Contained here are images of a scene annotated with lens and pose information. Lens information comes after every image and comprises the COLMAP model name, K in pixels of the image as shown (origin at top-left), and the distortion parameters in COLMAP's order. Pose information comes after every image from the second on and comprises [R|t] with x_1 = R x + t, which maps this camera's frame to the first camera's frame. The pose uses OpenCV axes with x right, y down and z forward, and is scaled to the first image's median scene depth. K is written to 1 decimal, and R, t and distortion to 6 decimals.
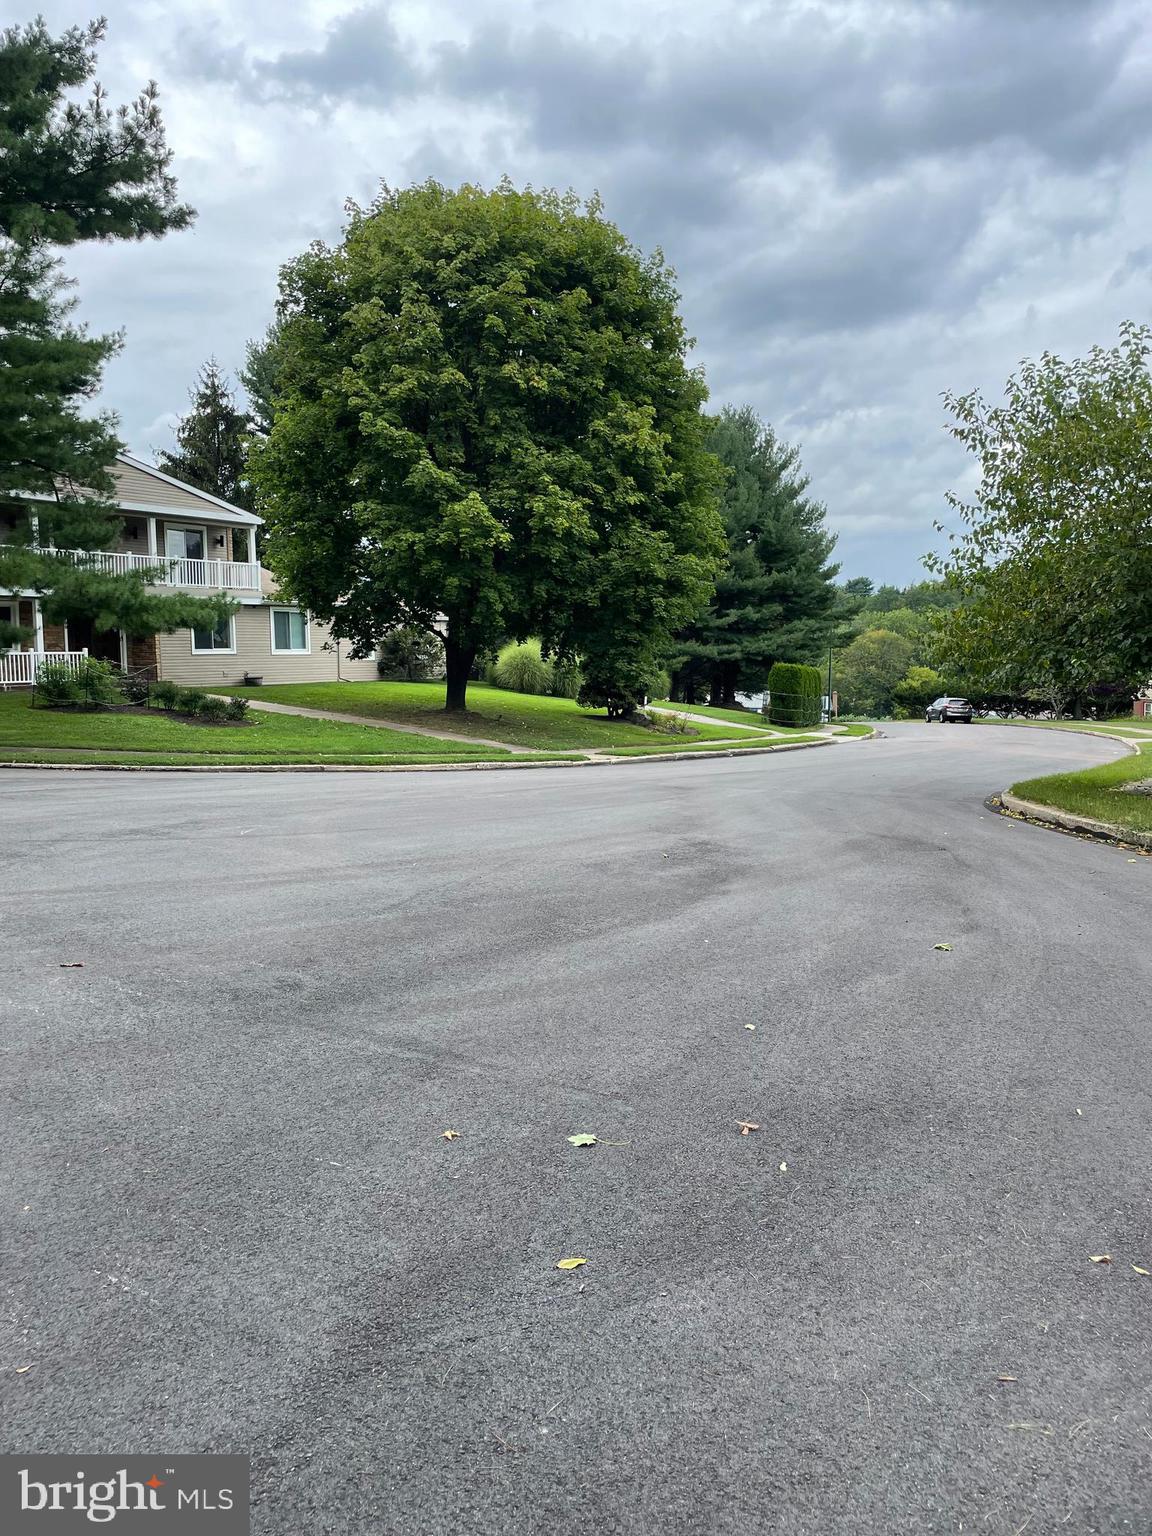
lens RADIAL K [[1159.8, 0, 575.6], [0, 1159.8, 749.5], [0, 0, 1]] dist [0.096493, -0.129017]
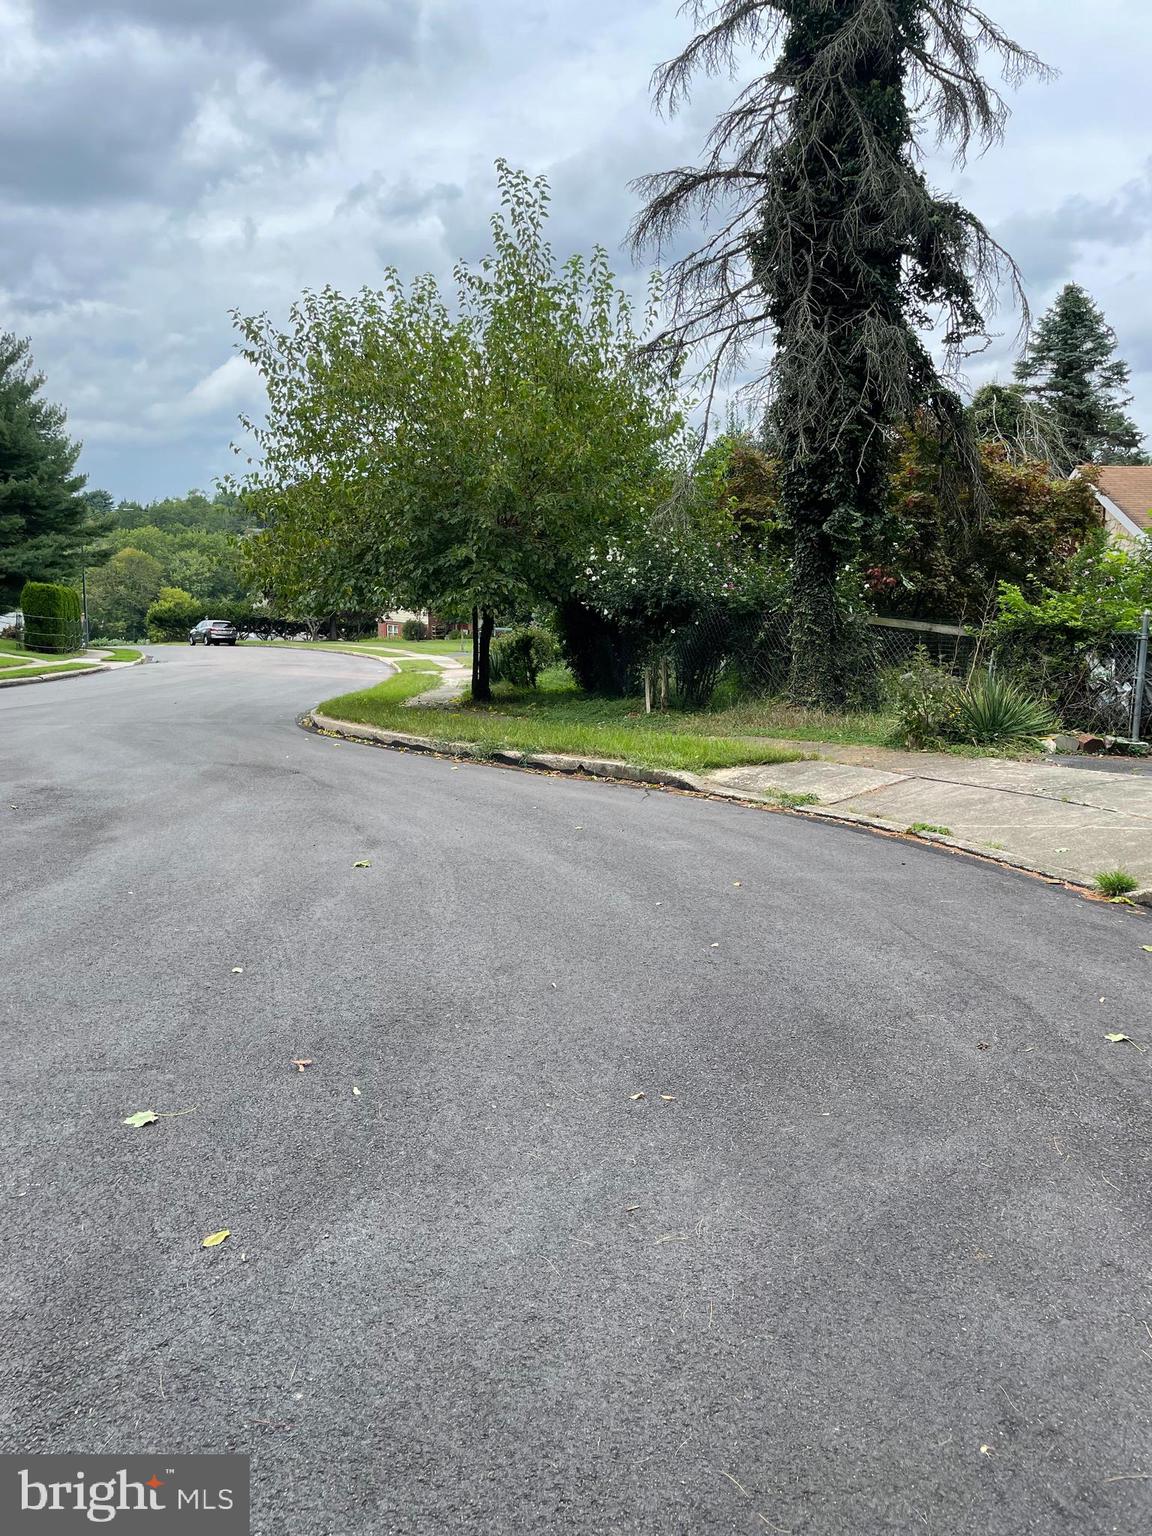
lens RADIAL K [[1159.8, 0, 571.8], [0, 1159.8, 762.5], [0, 0, 1]] dist [0.096493, -0.129017]
pose [[0.816081, -0.078168, 0.572626, -0.029301], [0.033590, 0.995551, 0.088030, -0.002322], [-0.576960, -0.052605, 0.815077, 0.007464]]
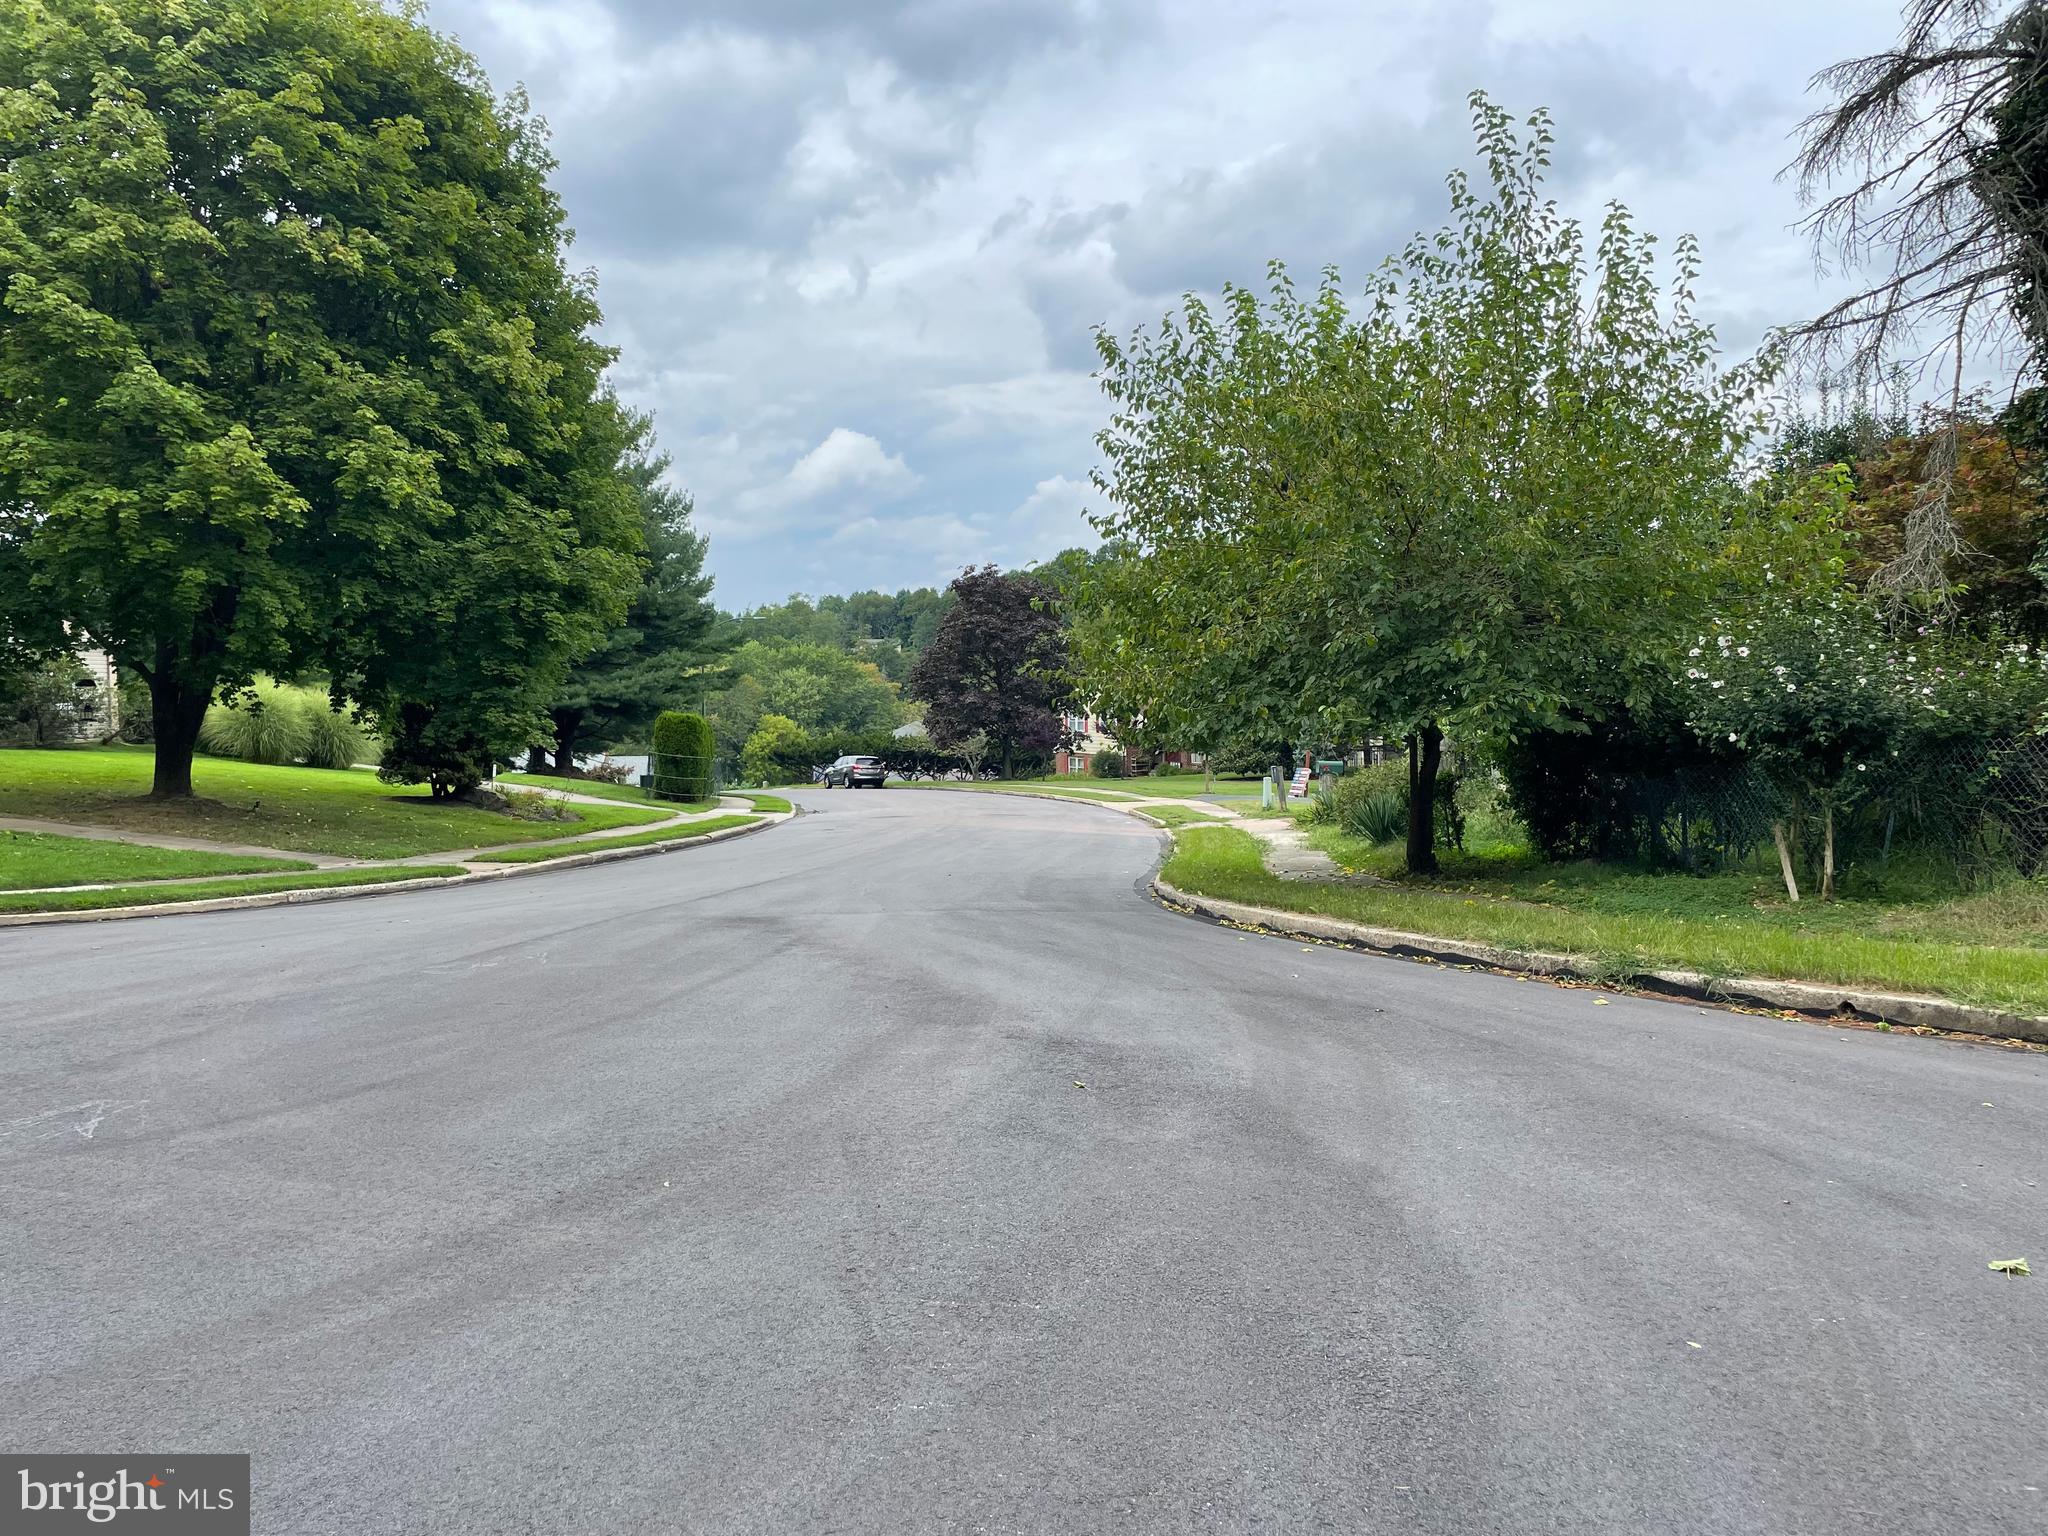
lens RADIAL K [[1546.4, 0, 1004.5], [0, 1546.4, 750.6], [0, 0, 1]] dist [0.096493, -0.129017]
pose [[0.898847, -0.019555, 0.437827, -0.086922], [0.040553, 0.998429, -0.038661, -0.011156], [-0.436383, 0.052505, 0.898228, 0.124738]]
